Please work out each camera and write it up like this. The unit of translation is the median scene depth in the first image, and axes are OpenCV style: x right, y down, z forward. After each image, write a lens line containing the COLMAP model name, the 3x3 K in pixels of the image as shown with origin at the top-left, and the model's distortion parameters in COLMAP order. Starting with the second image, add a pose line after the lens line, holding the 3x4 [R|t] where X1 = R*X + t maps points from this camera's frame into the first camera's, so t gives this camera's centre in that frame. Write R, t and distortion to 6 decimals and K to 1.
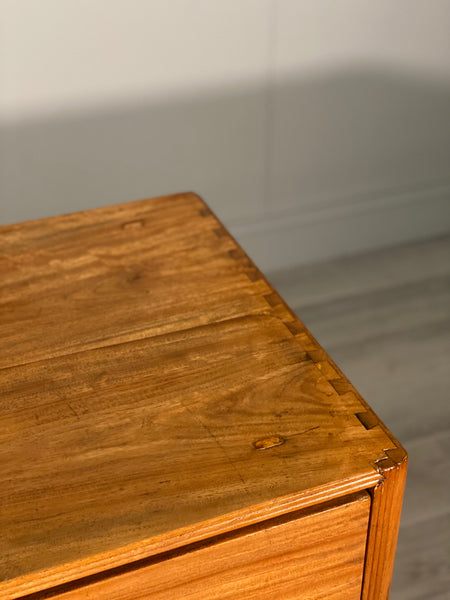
lens RADIAL K [[904.9, 0, 223.7], [0, 904.9, 298.8], [0, 0, 1]] dist [0.092645, 0.000000]
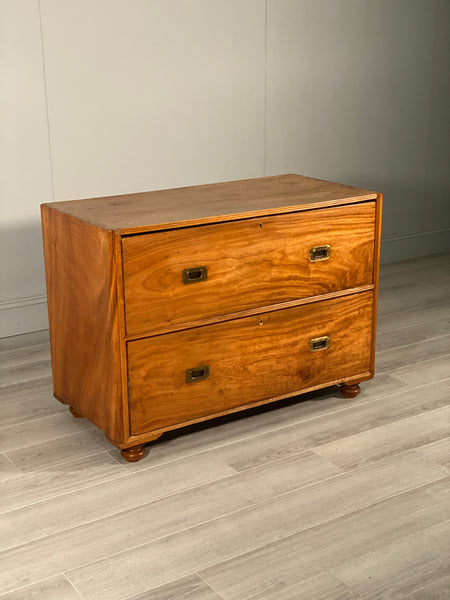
lens RADIAL K [[904.9, 0, 222.7], [0, 904.9, 304.3], [0, 0, 1]] dist [0.092645, 0.000000]
pose [[0.979881, -0.069497, 0.187094, -1.130246], [0.120251, 0.953743, -0.275526, 1.456644], [-0.159291, 0.292481, 0.942911, -2.273329]]
